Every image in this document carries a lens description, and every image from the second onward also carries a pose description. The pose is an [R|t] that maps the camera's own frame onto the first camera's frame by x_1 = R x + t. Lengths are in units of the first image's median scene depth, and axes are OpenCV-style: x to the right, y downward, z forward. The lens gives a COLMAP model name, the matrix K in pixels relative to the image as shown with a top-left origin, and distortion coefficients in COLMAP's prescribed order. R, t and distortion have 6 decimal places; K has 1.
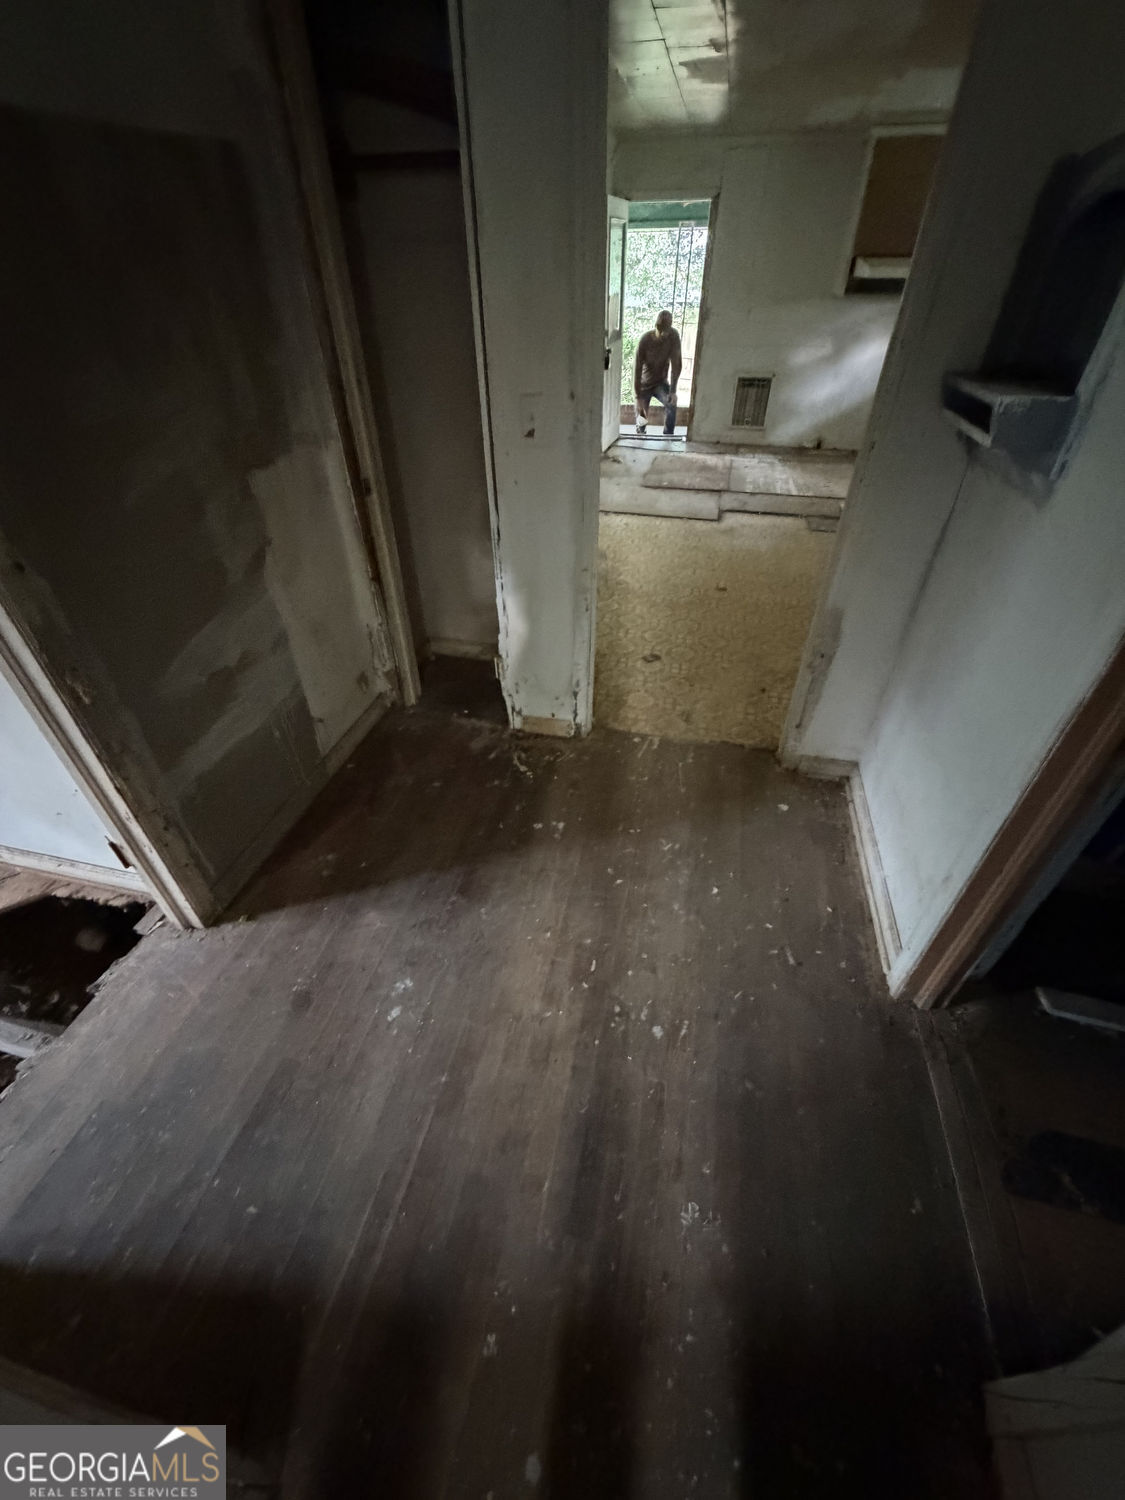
lens RADIAL K [[595.3, 0, 564.3], [0, 595.3, 746.9], [0, 0, 1]] dist [0.001535, -0.000126]
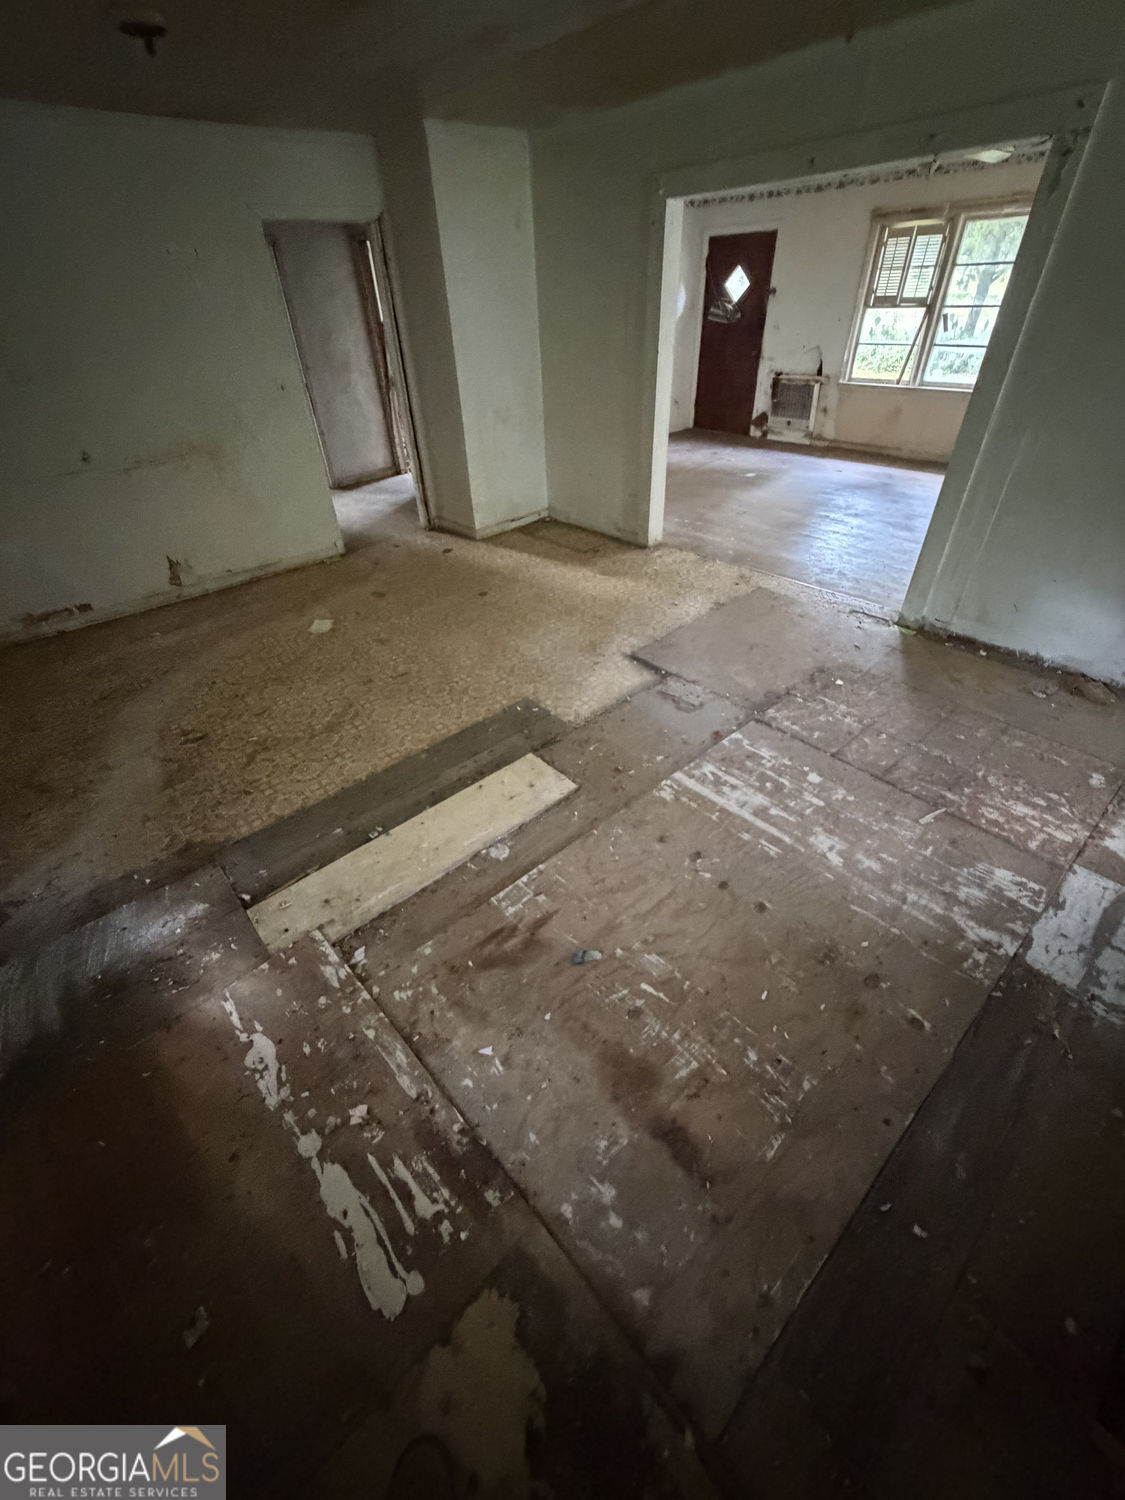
lens RADIAL K [[595.3, 0, 561.0], [0, 595.3, 752.1], [0, 0, 1]] dist [0.001535, -0.000126]
pose [[-0.573825, 0.520038, -0.632681, 0.707955], [-0.474546, 0.418491, 0.774384, -0.731236], [0.667481, 0.744597, 0.006641, 0.892616]]
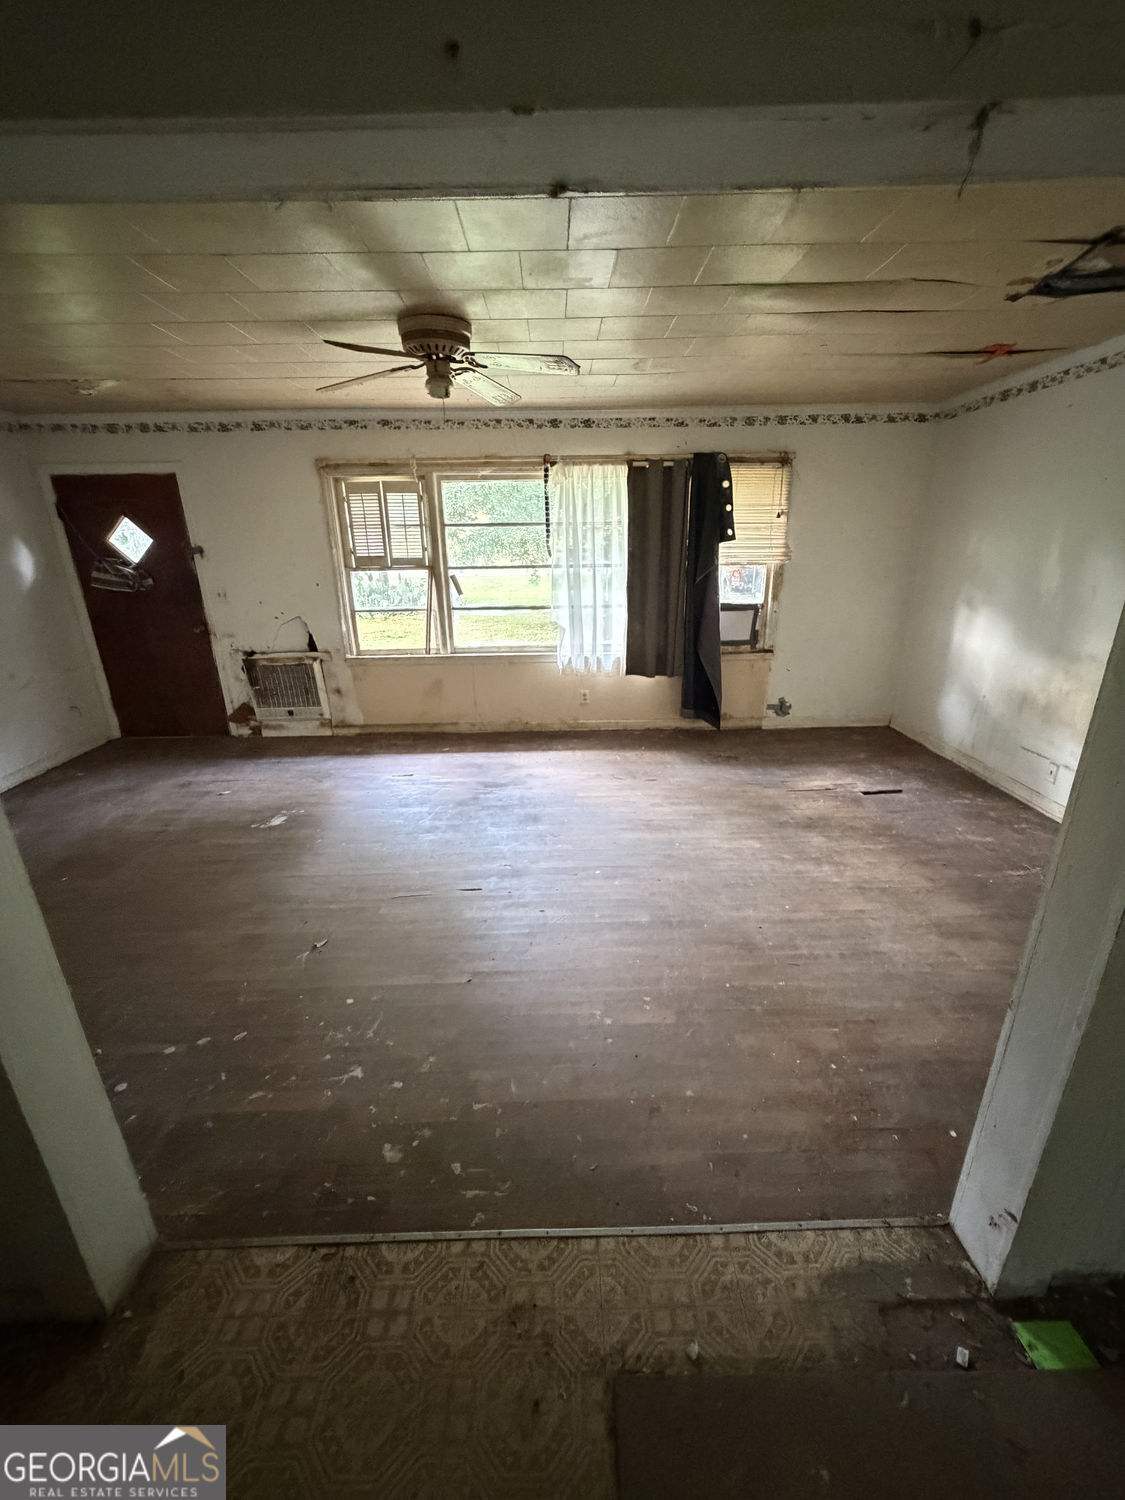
lens RADIAL K [[595.3, 0, 567.8], [0, 595.3, 757.8], [0, 0, 1]] dist [0.001535, -0.000126]
pose [[0.236672, 0.311439, -0.920322, 0.503001], [-0.584528, 0.802275, 0.121173, -0.665606], [0.776089, 0.509275, 0.371921, 0.829332]]
